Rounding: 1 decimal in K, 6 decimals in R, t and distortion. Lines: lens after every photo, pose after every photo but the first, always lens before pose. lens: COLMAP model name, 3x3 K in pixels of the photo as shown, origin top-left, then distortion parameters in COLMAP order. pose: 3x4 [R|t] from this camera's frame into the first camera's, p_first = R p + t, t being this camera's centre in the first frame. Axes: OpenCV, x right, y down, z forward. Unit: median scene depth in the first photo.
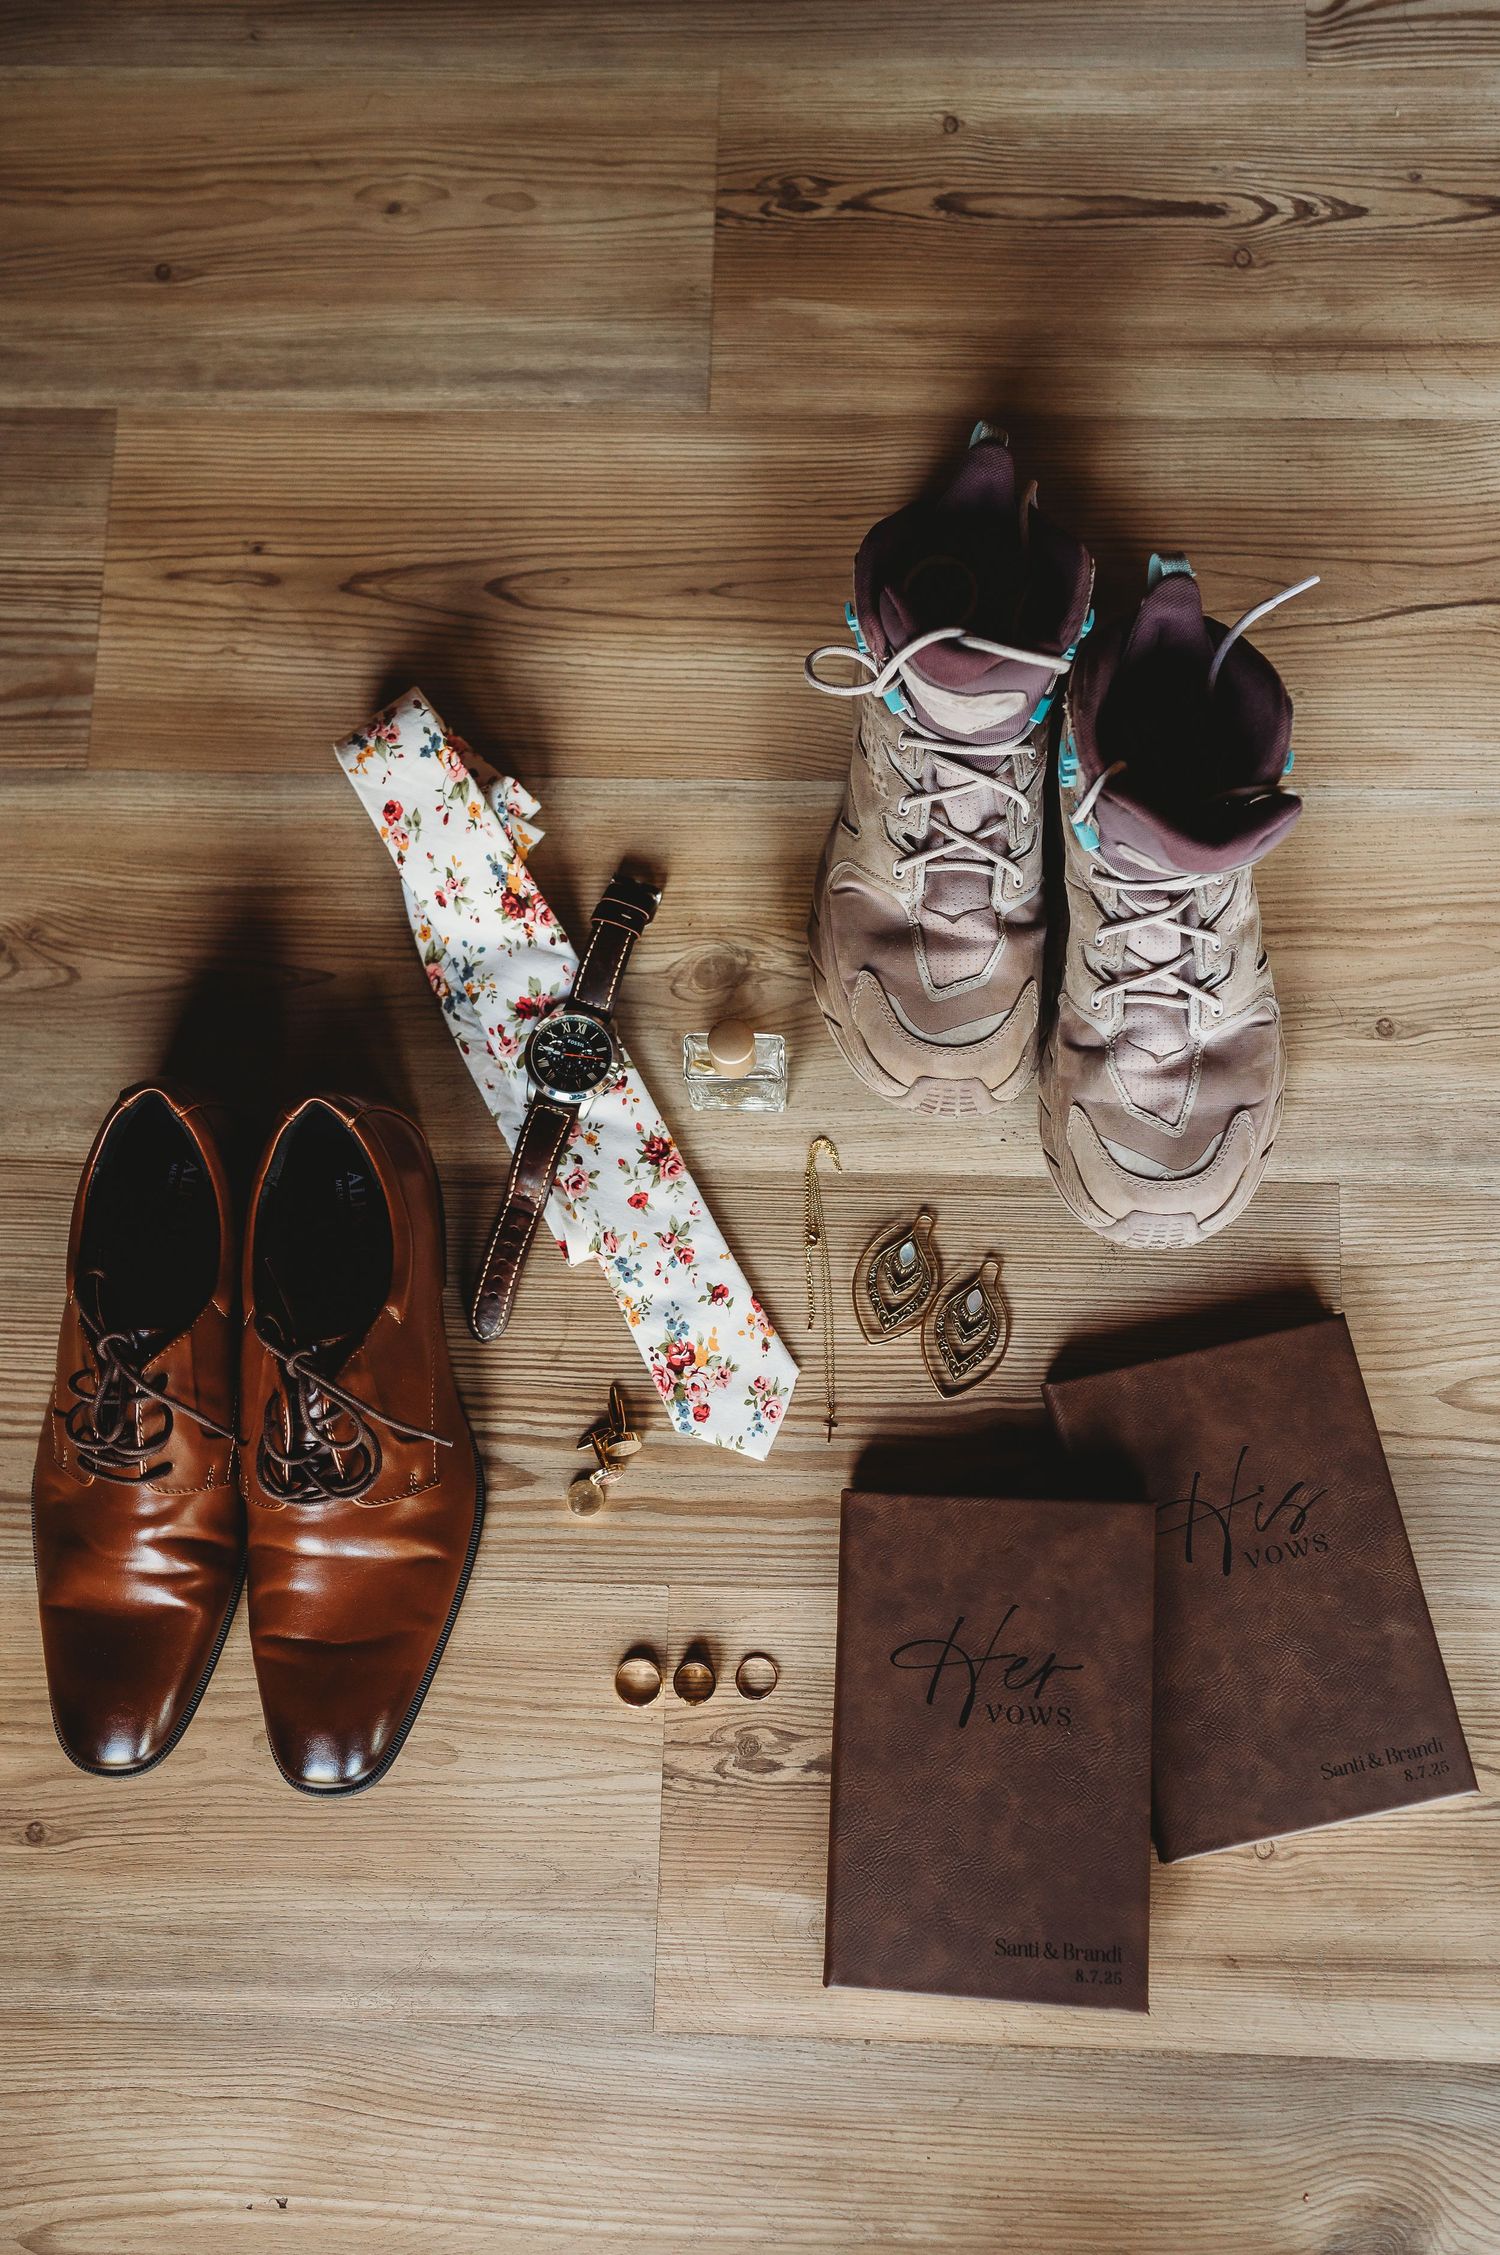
lens RADIAL K [[2162.1, 0, 750.0], [0, 2162.1, 1127.5], [0, 0, 1]] dist [-0.001437, 0.007415]
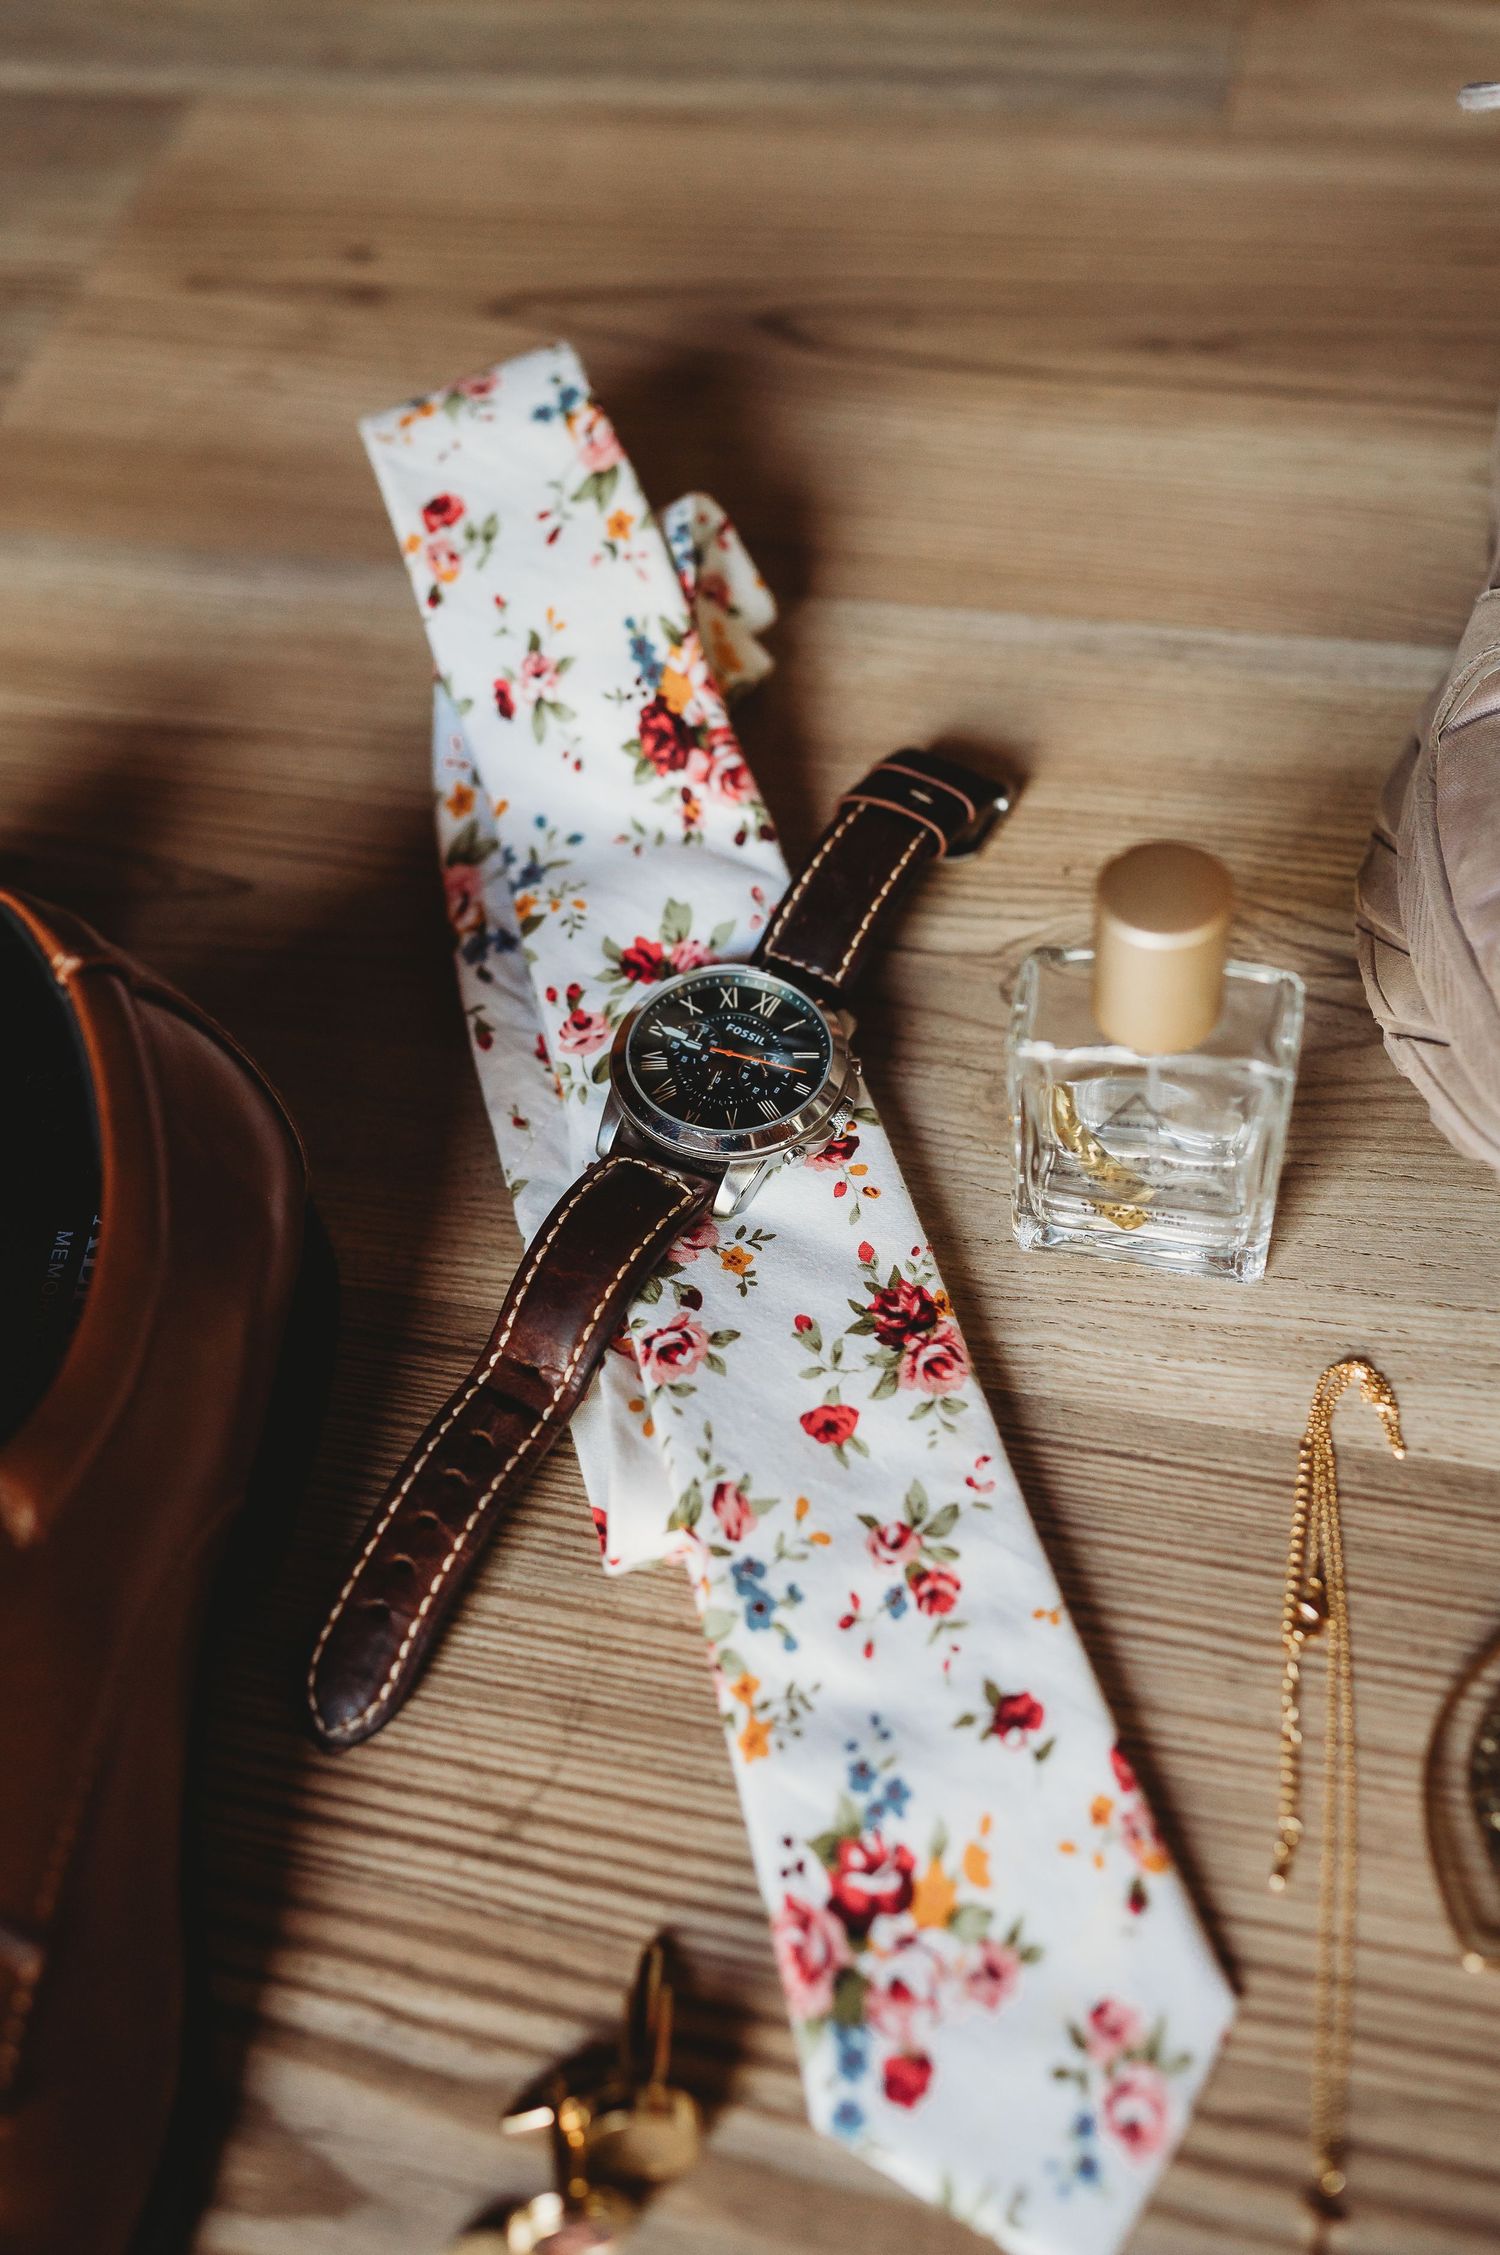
lens RADIAL K [[2162.1, 0, 750.0], [0, 2162.1, 1127.5], [0, 0, 1]] dist [-0.001437, 0.007415]
pose [[0.975368, 0.128159, -0.179533, -0.006004], [-0.187024, 0.912021, -0.365020, 0.122407], [0.116957, 0.389605, 0.913525, 0.646045]]
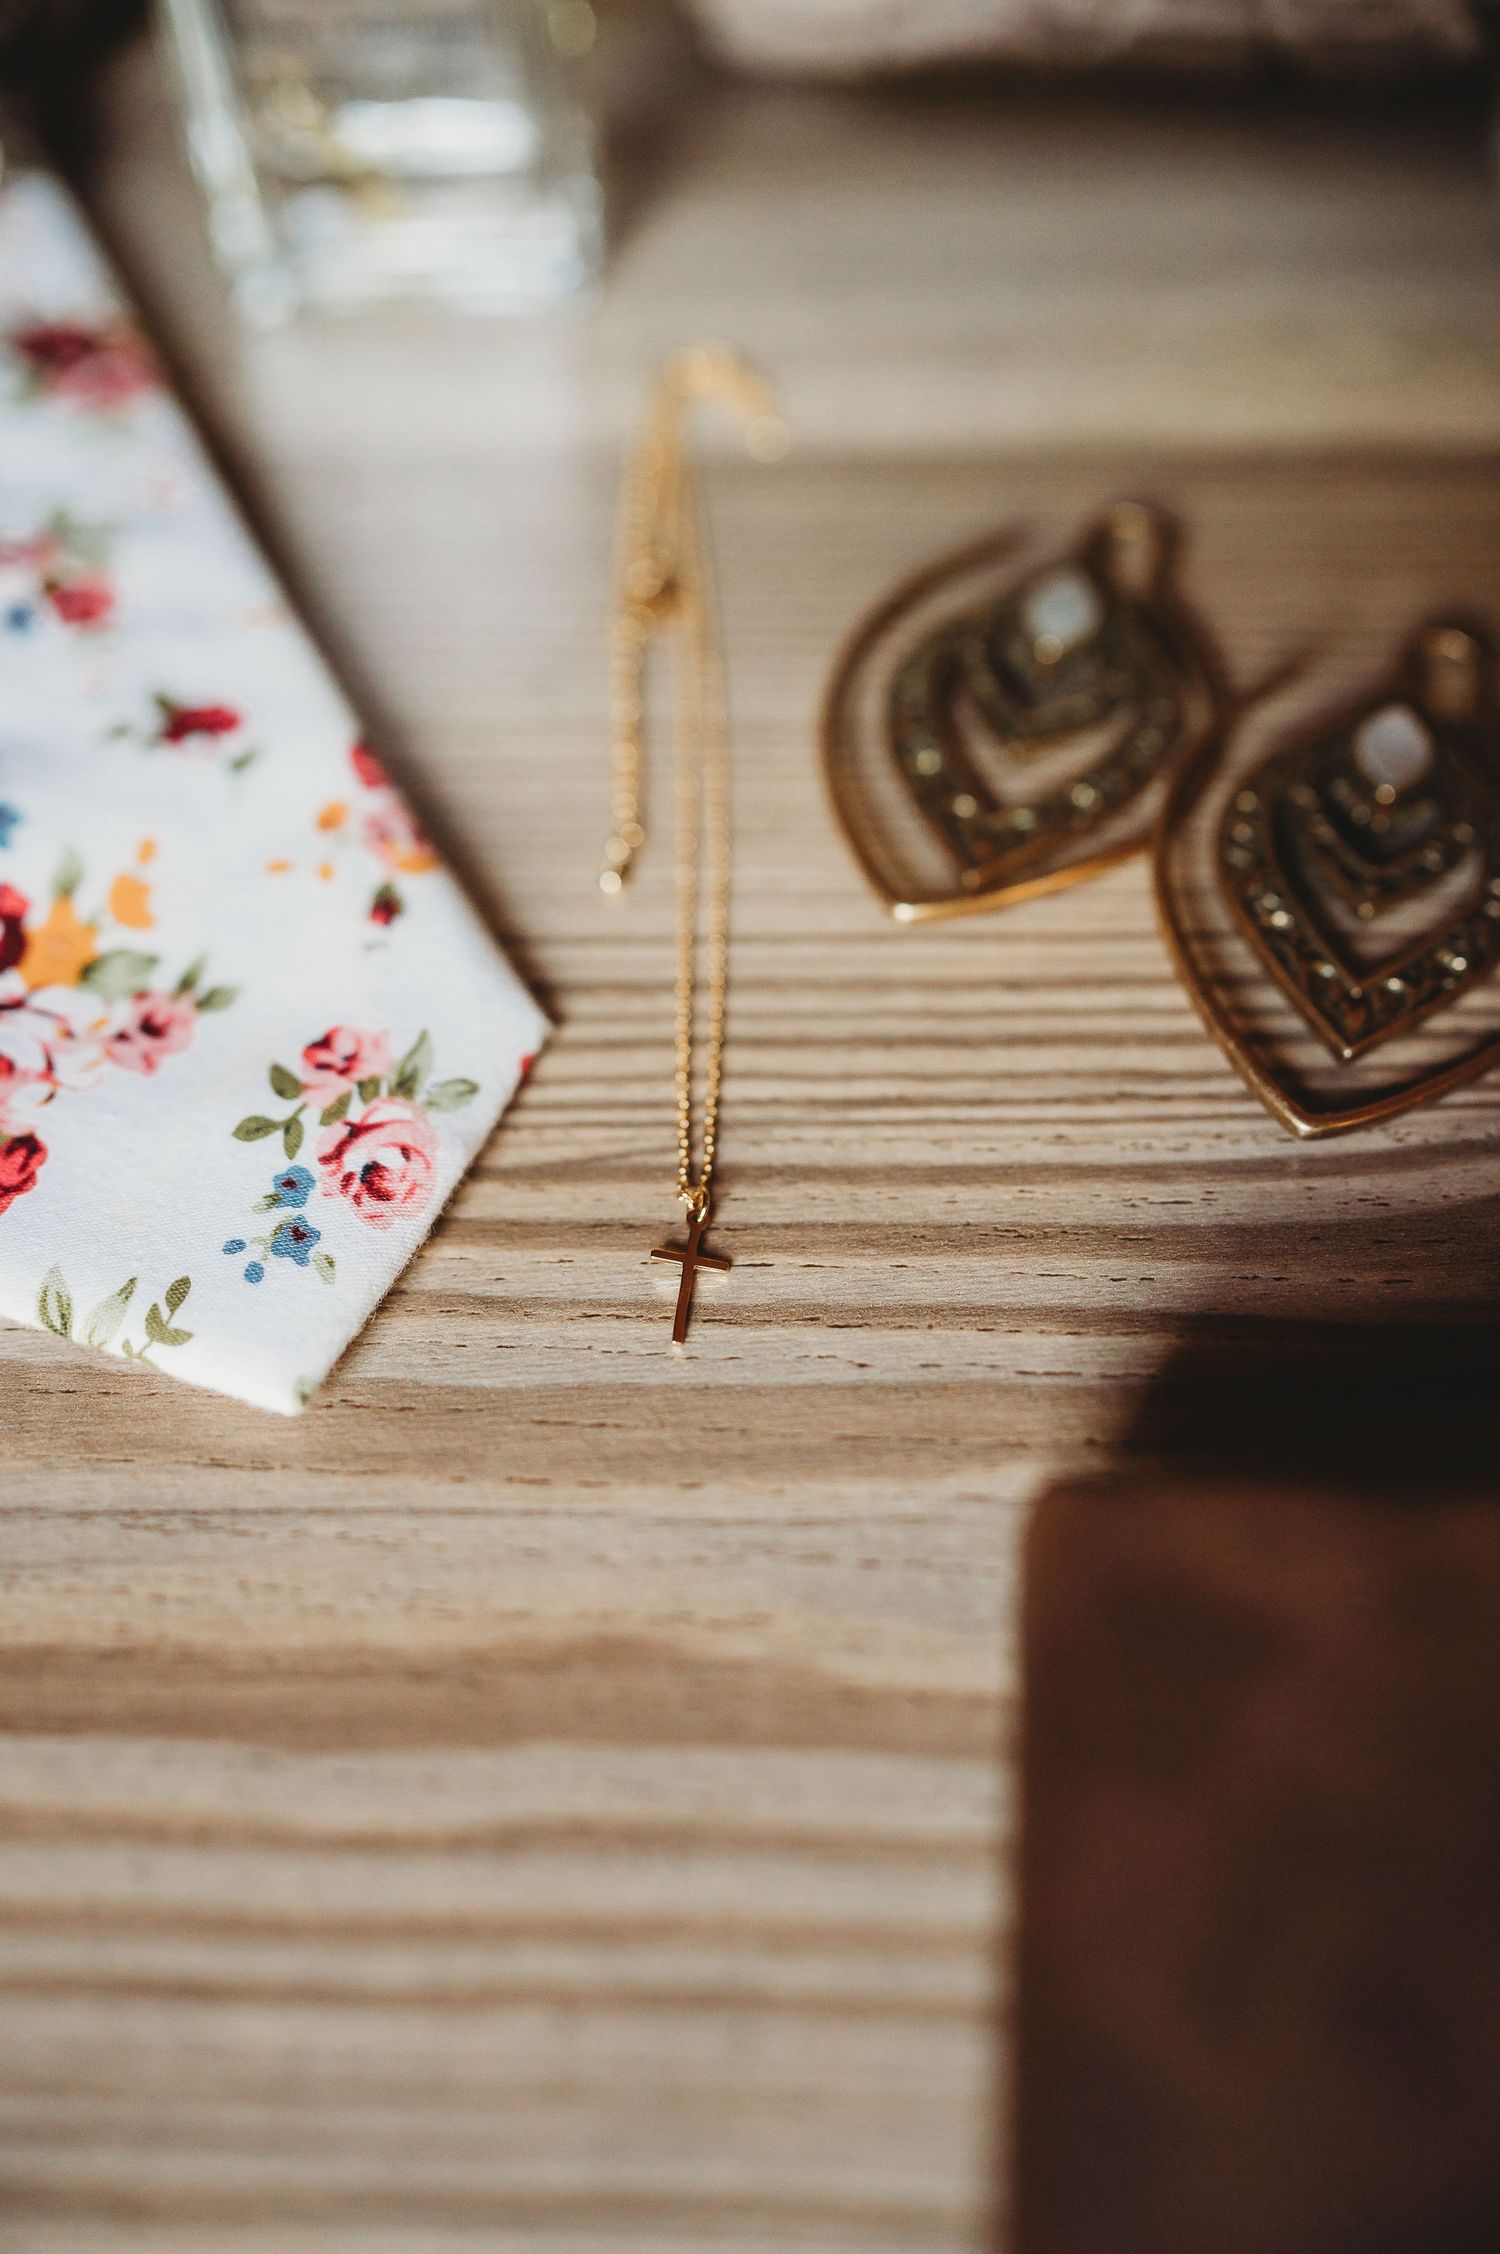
lens RADIAL K [[2161.1, 0, 750.0], [0, 2161.1, 1127.0], [0, 0, 1]] dist [-0.001437, 0.007415]
pose [[0.999696, 0.018330, -0.016517, 0.044046], [-0.023882, 0.887015, -0.461123, 0.207889], [0.006198, 0.461377, 0.887183, 0.819220]]
